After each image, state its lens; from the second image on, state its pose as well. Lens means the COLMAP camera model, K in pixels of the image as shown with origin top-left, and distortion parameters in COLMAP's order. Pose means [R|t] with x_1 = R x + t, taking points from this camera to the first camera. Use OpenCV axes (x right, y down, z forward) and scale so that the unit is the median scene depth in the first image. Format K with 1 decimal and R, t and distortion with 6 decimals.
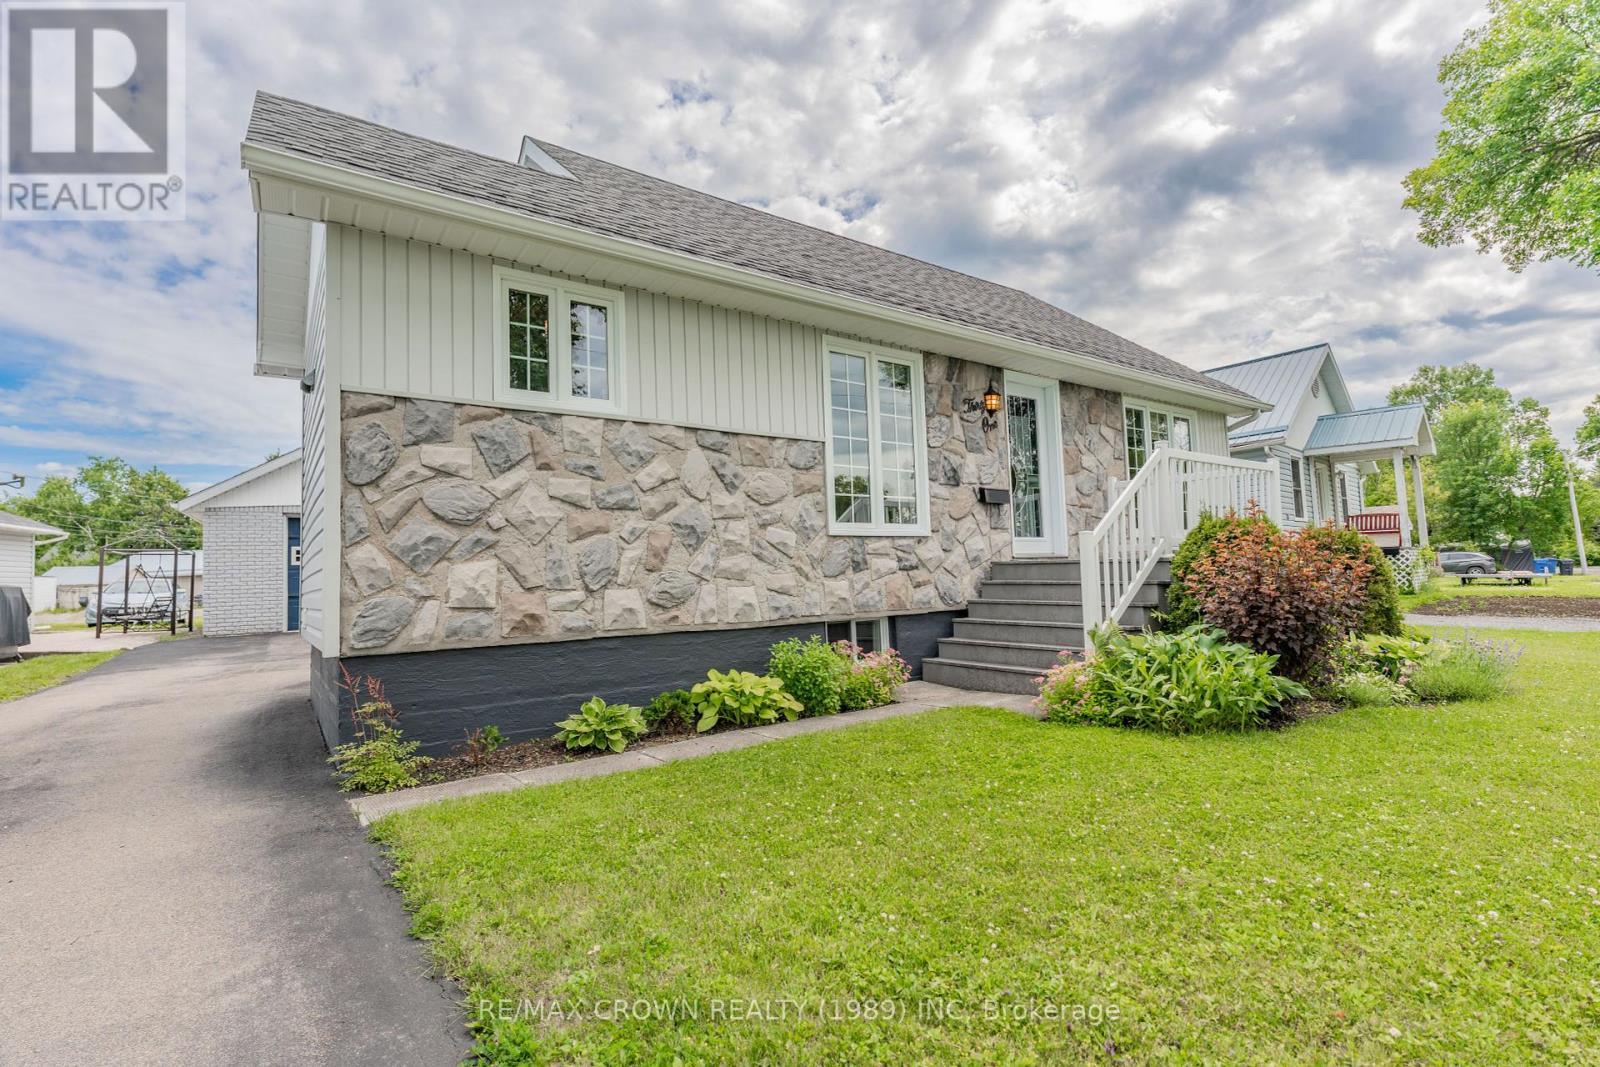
lens RADIAL K [[634.9, 0, 795.3], [0, 634.9, 533.3], [0, 0, 1]] dist [0.000492, -0.000299]
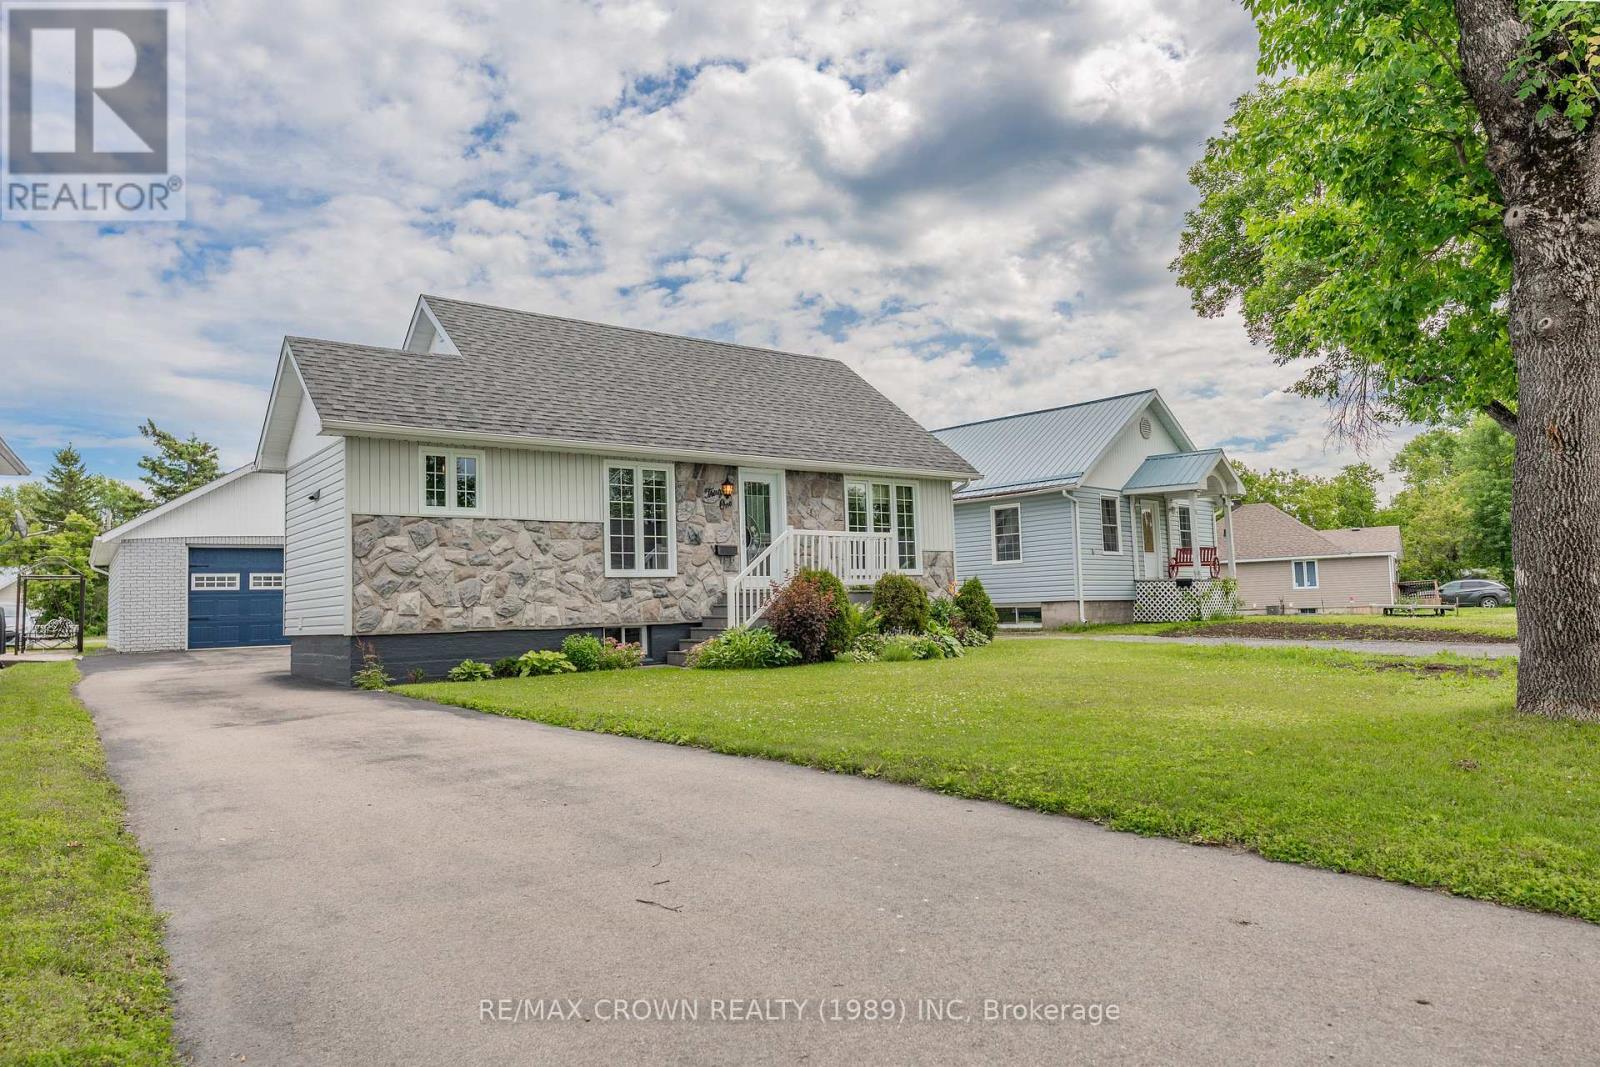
lens RADIAL K [[990.7, 0, 806.3], [0, 990.7, 534.7], [0, 0, 1]] dist [-0.016209, -0.001197]
pose [[0.999992, 0.003055, -0.002759, 0.660924], [-0.003072, 0.999977, -0.006072, -0.106506], [0.002741, 0.006081, 0.999978, -1.841848]]
